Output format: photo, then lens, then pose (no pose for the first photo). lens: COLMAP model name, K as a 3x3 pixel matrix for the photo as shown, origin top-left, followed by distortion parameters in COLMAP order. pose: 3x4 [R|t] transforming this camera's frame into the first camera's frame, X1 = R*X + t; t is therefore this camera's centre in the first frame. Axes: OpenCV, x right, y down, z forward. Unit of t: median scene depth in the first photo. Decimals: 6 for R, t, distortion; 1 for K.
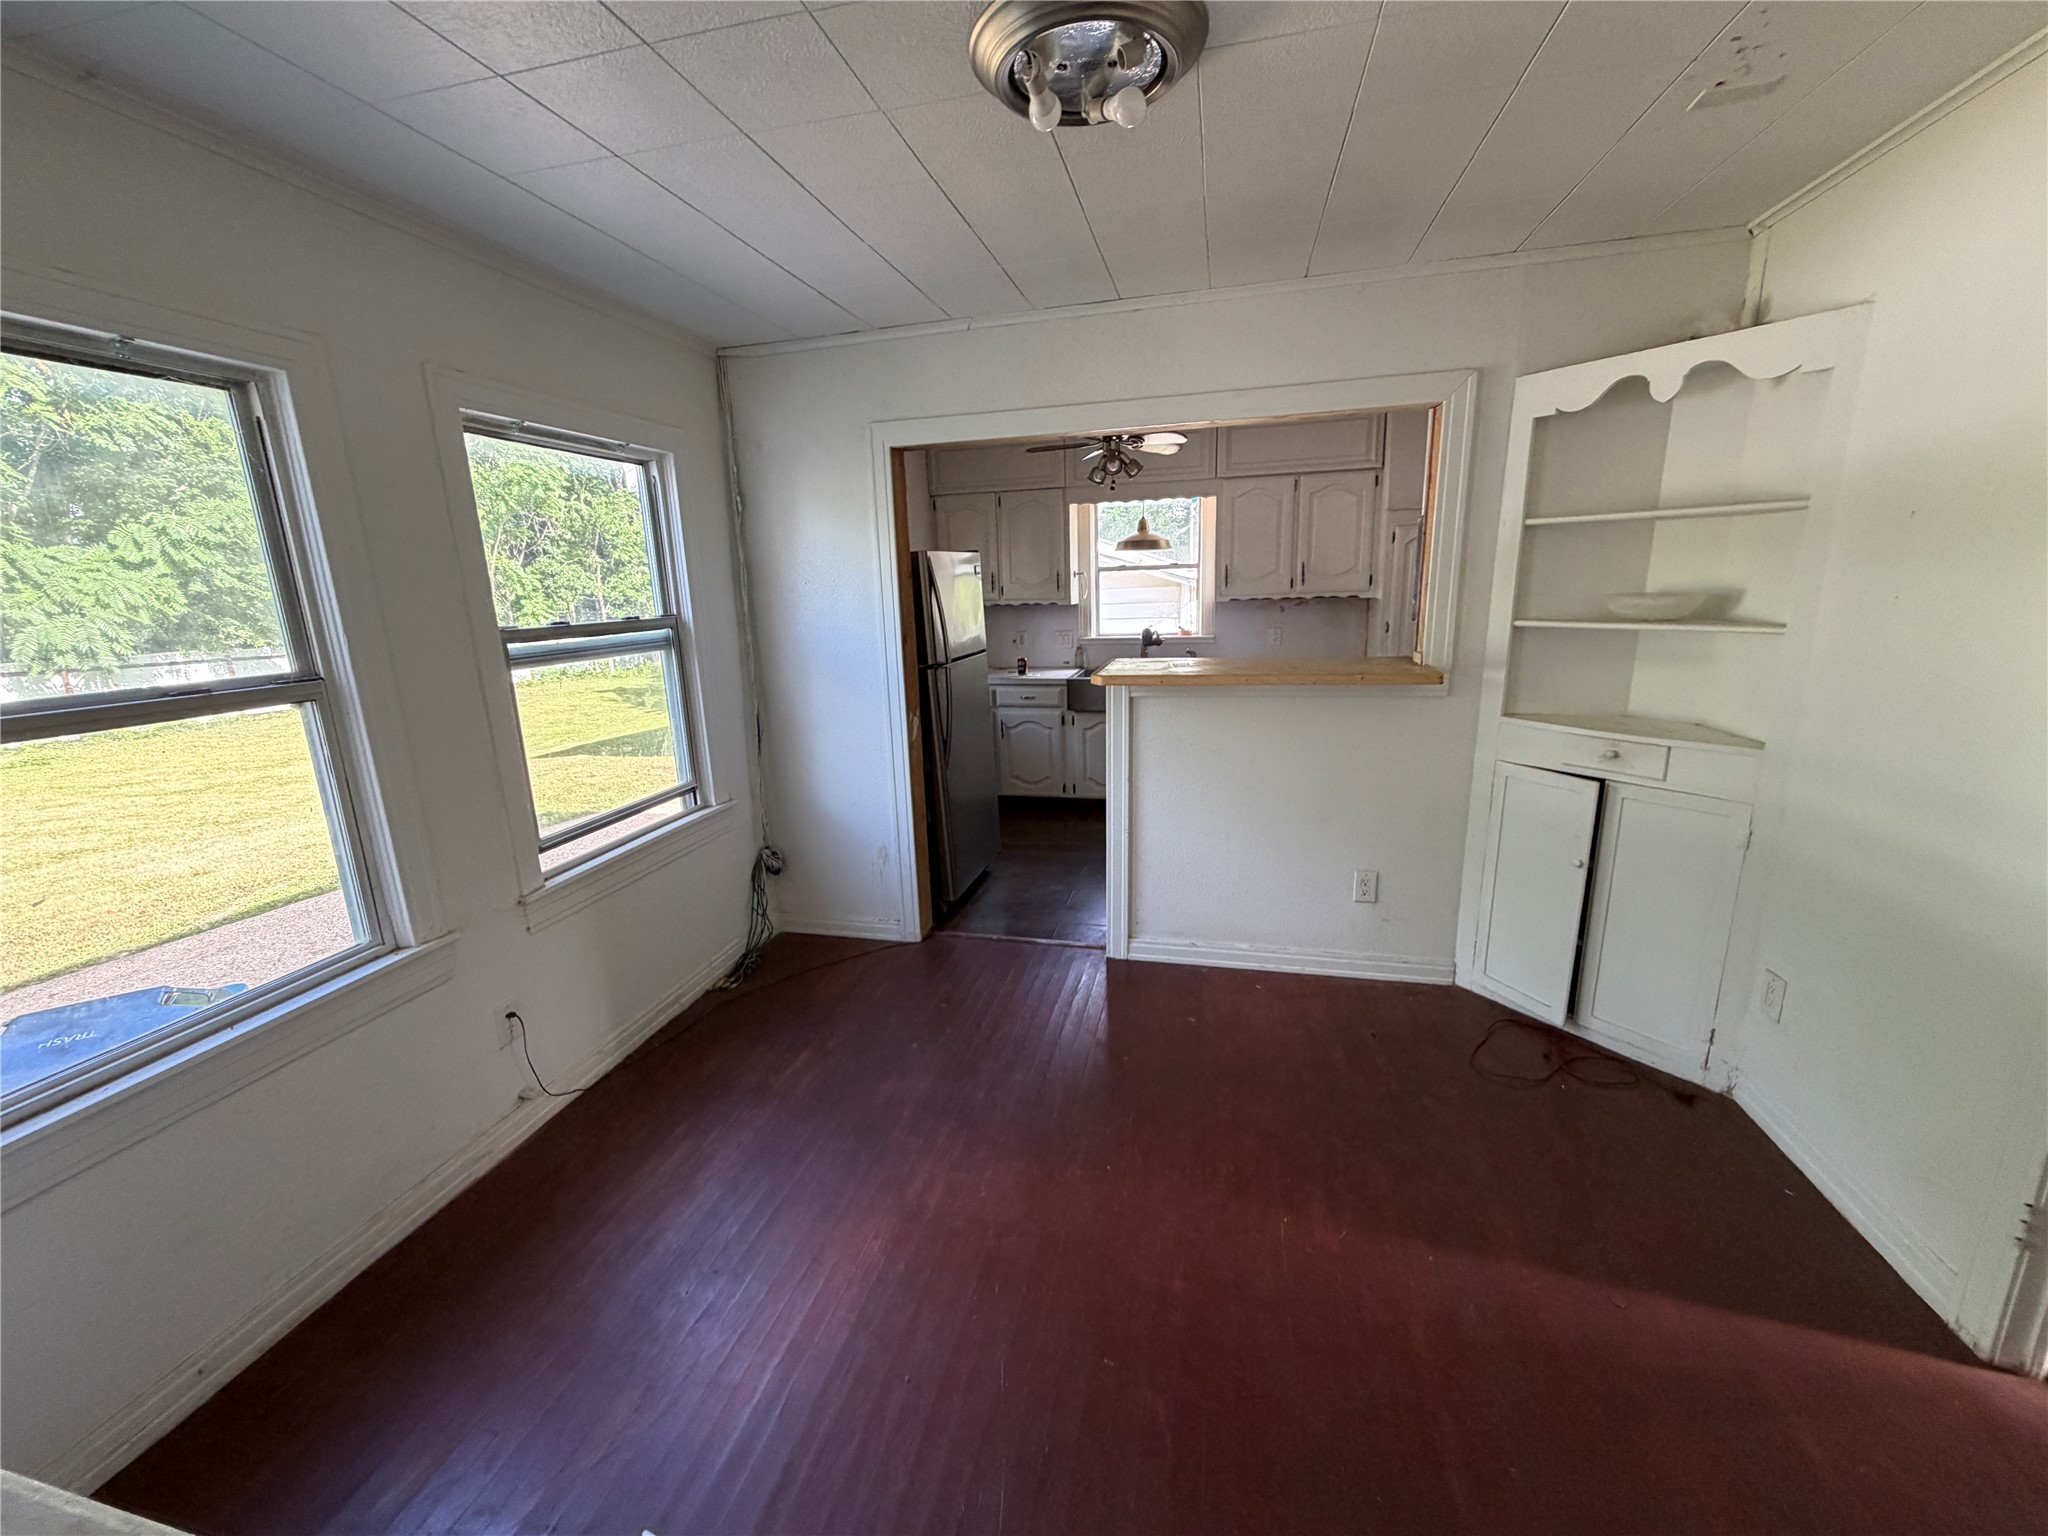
lens RADIAL K [[813.4, 0, 1017.9], [0, 813.4, 771.1], [0, 0, 1]] dist [-0.000595, 0.000361]
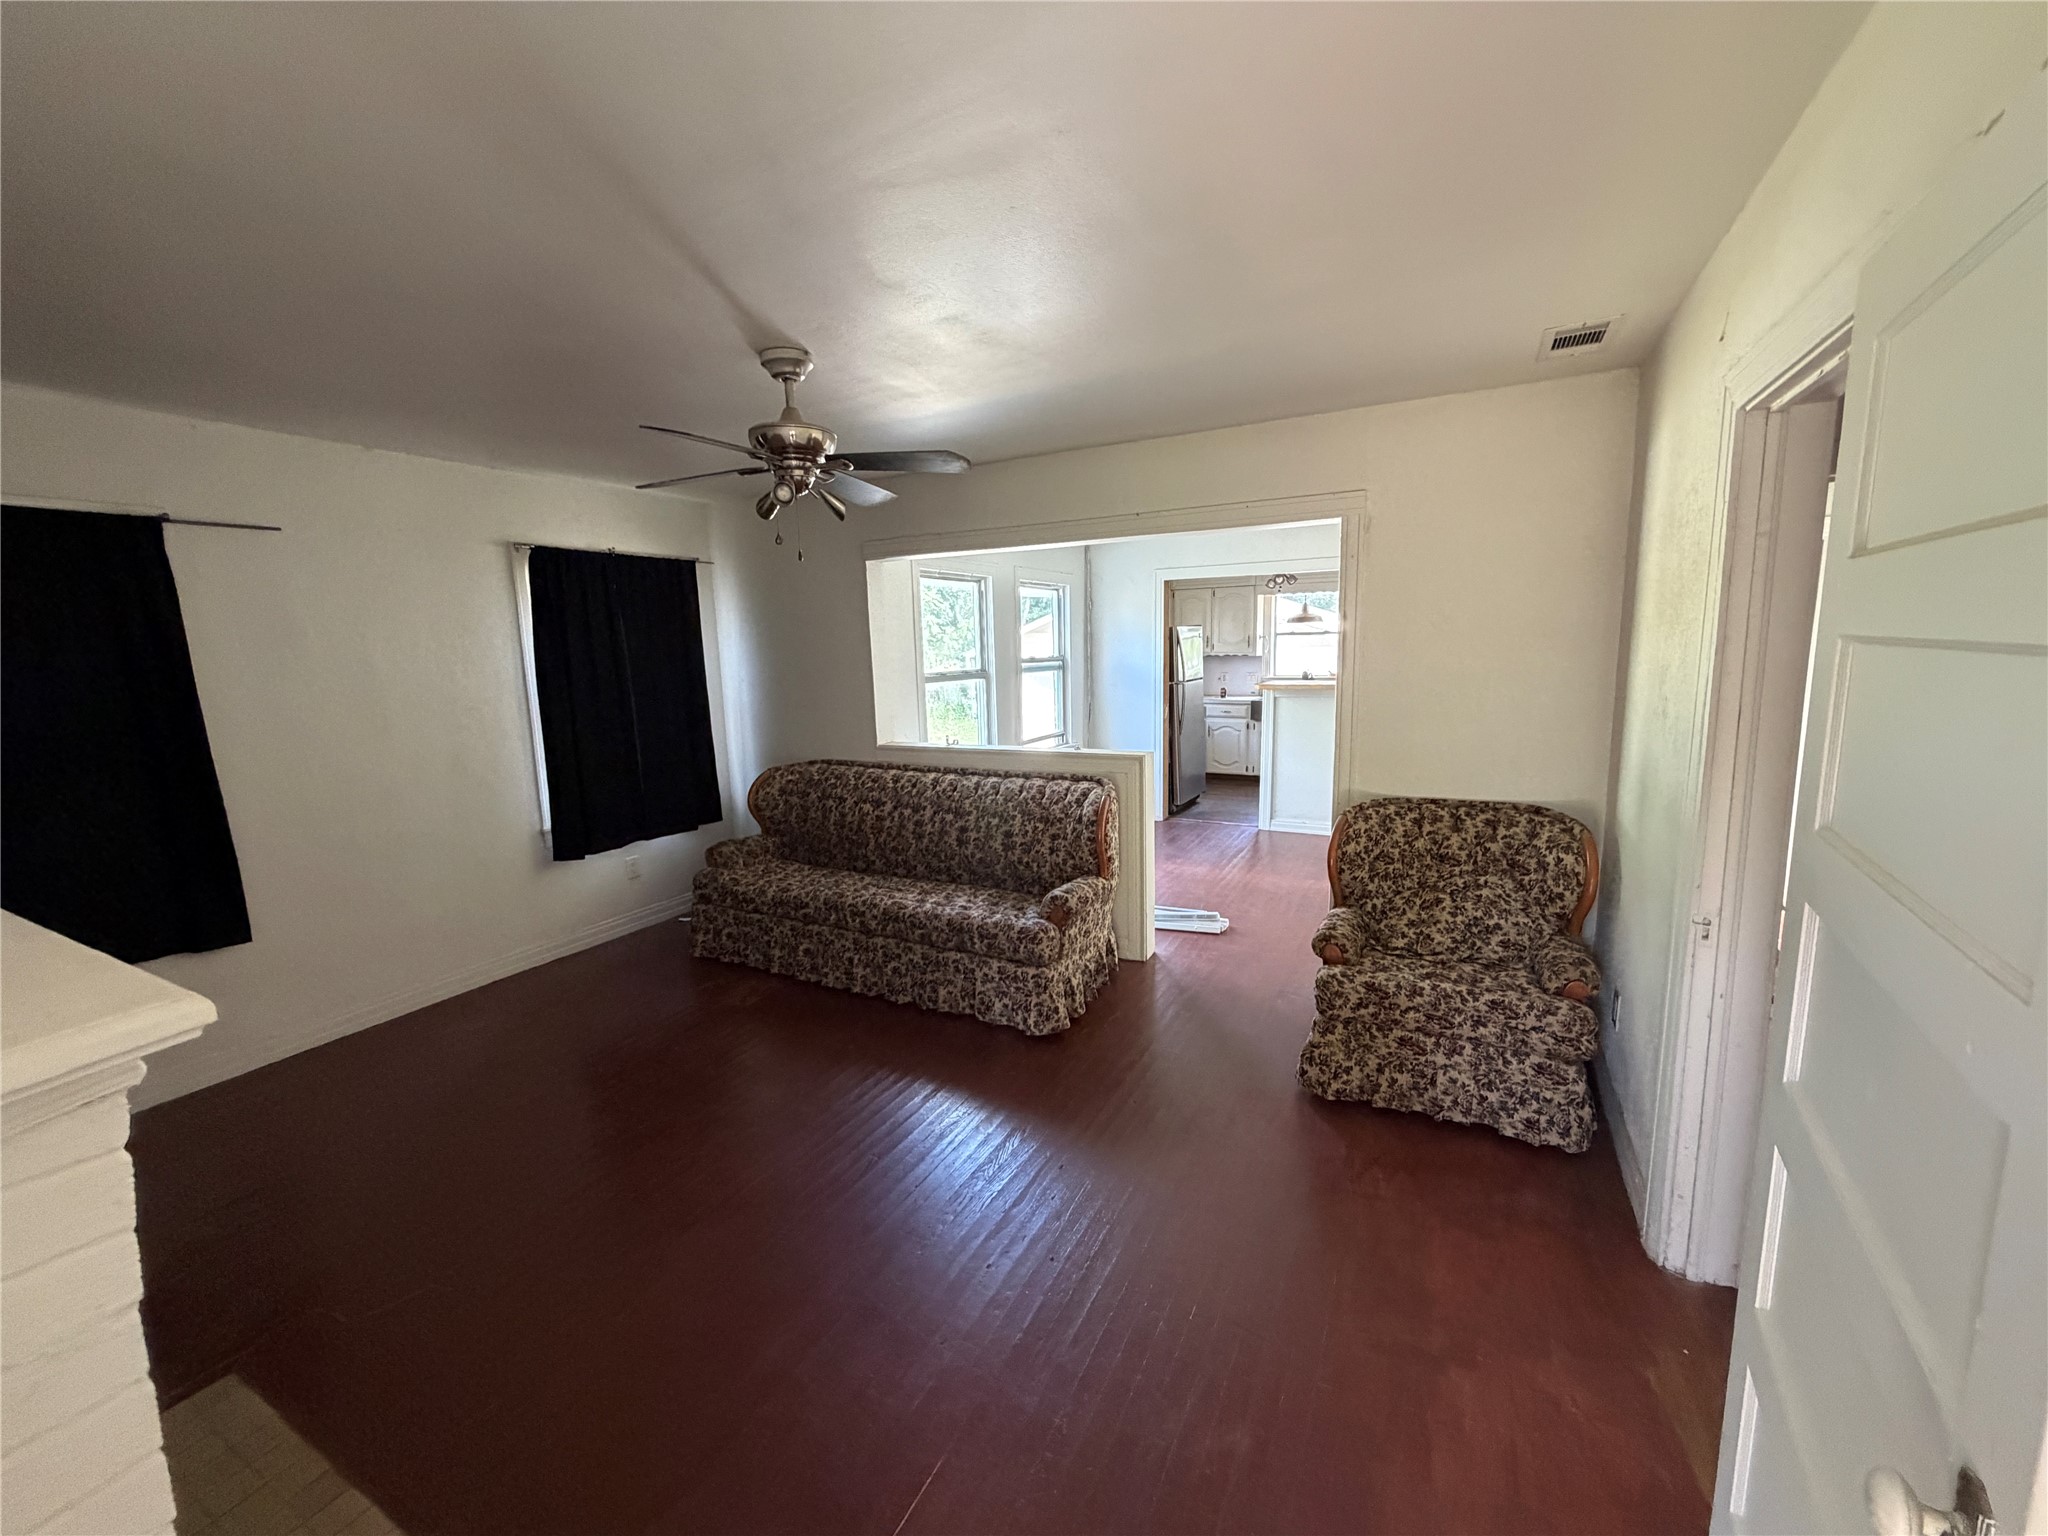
lens RADIAL K [[813.4, 0, 1017.9], [0, 813.4, 771.1], [0, 0, 1]] dist [-0.000595, 0.000361]
pose [[0.968145, 0.046524, -0.246029, 0.015778], [-0.063524, 0.996076, -0.061615, 0.166337], [0.242197, 0.075281, 0.967302, -0.718687]]
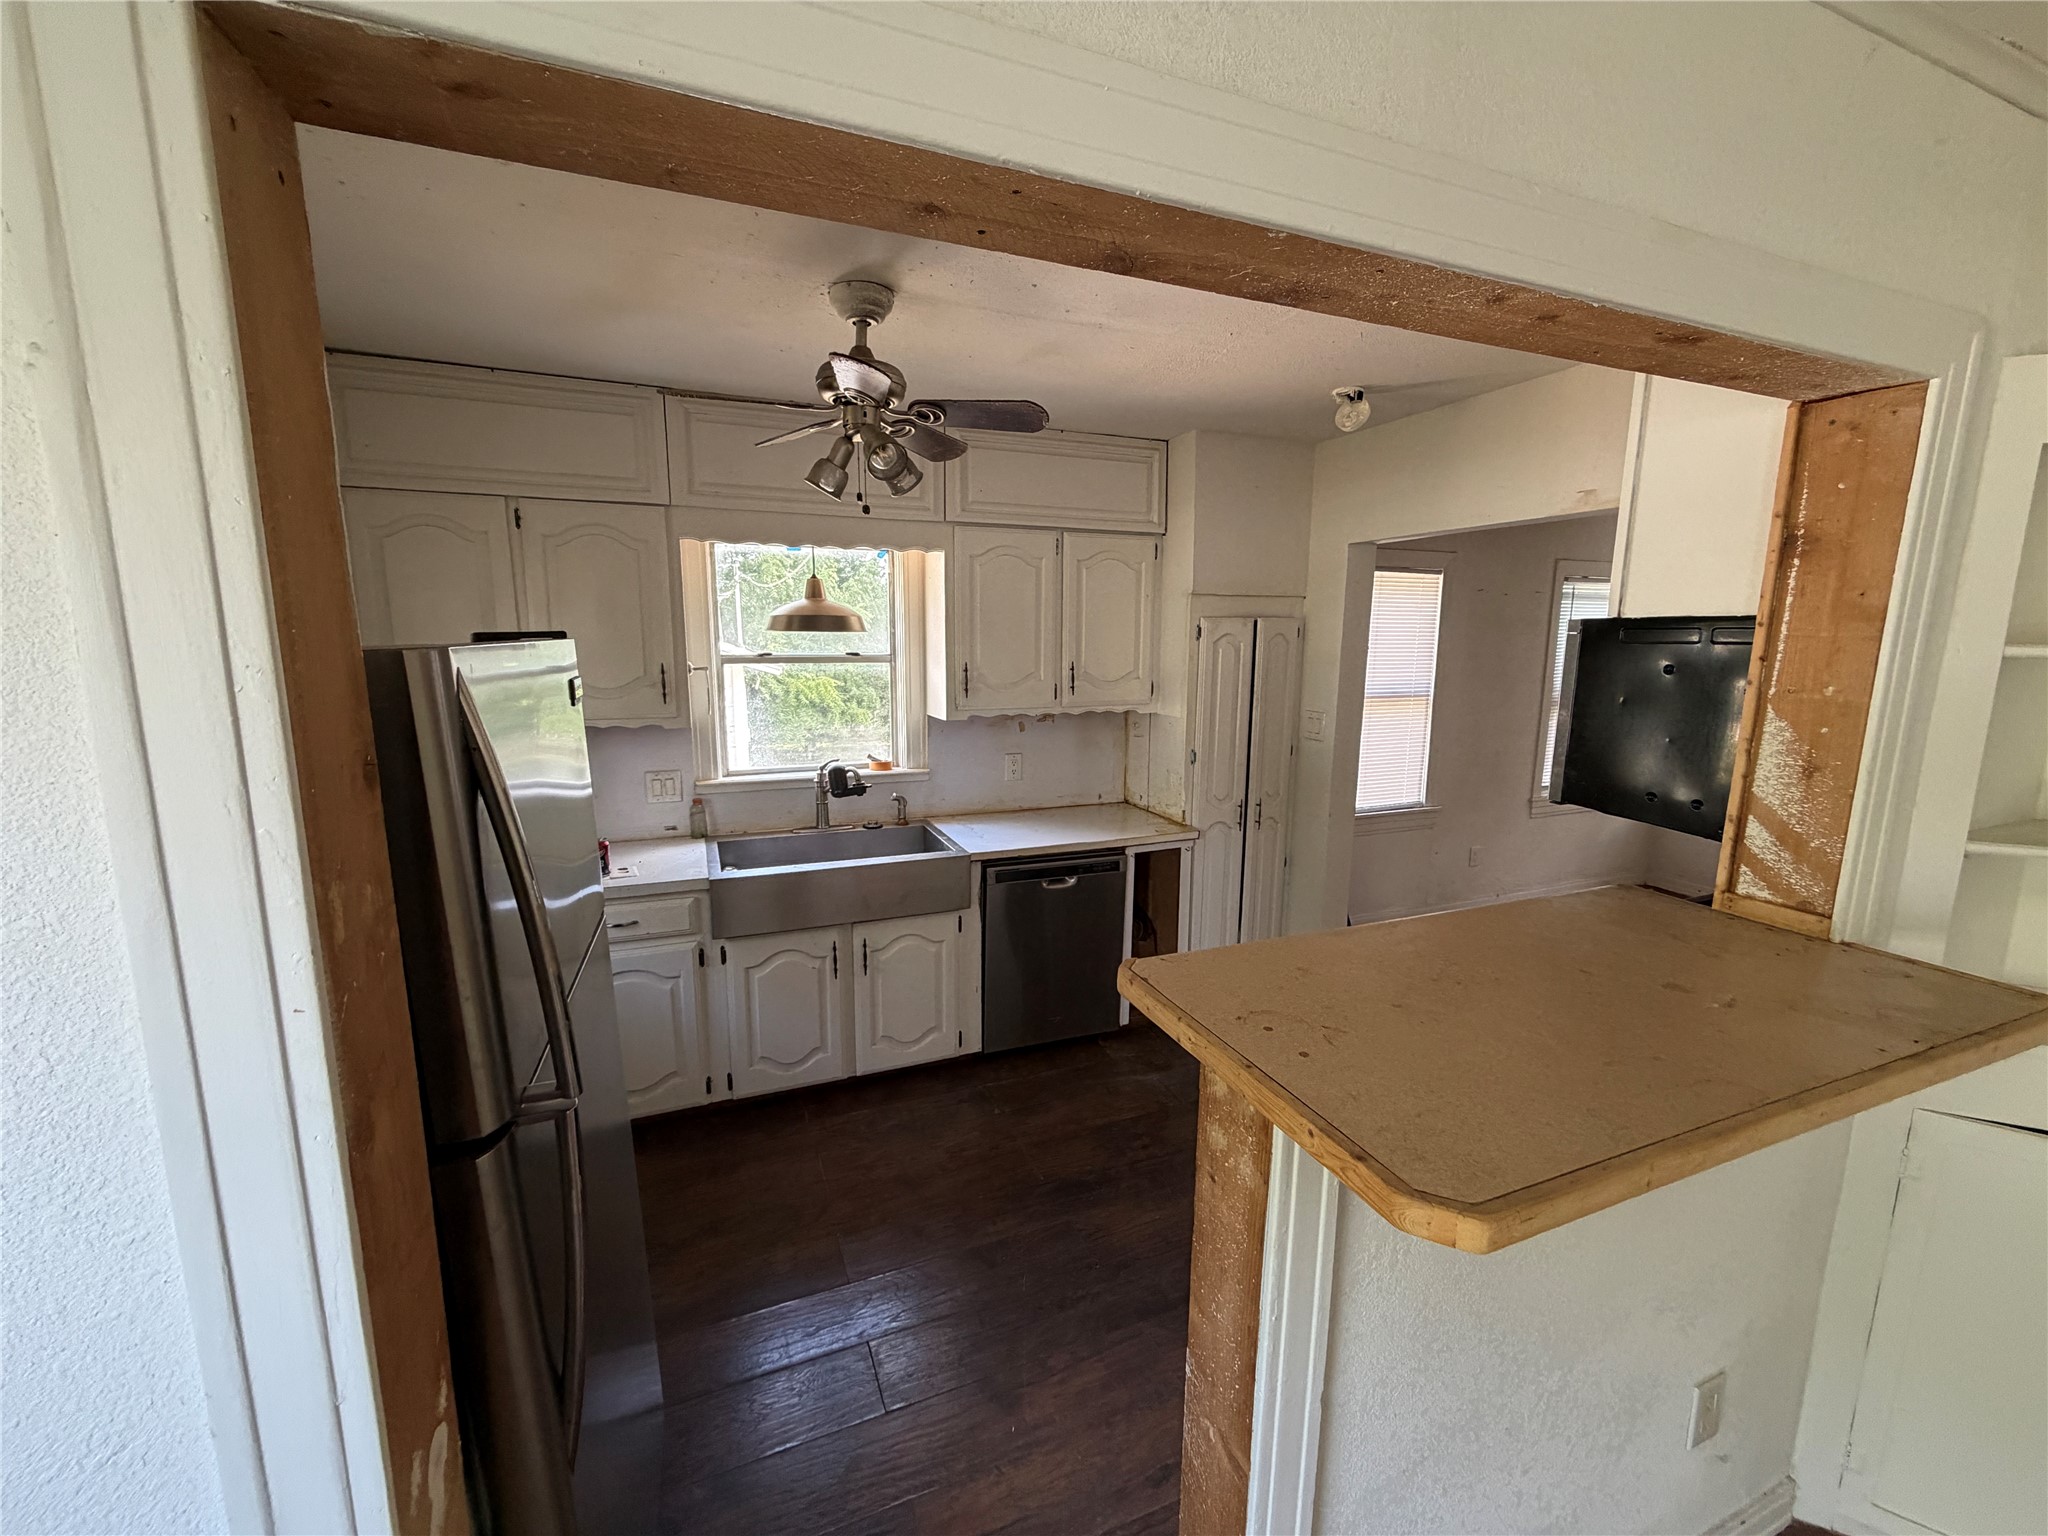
lens RADIAL K [[813.4, 0, 1017.9], [0, 813.4, 771.1], [0, 0, 1]] dist [-0.000595, 0.000361]
pose [[0.810078, -0.057547, 0.583492, -0.078174], [0.103752, 0.993536, -0.046055, -0.142655], [-0.577070, 0.097846, 0.810812, 0.497144]]
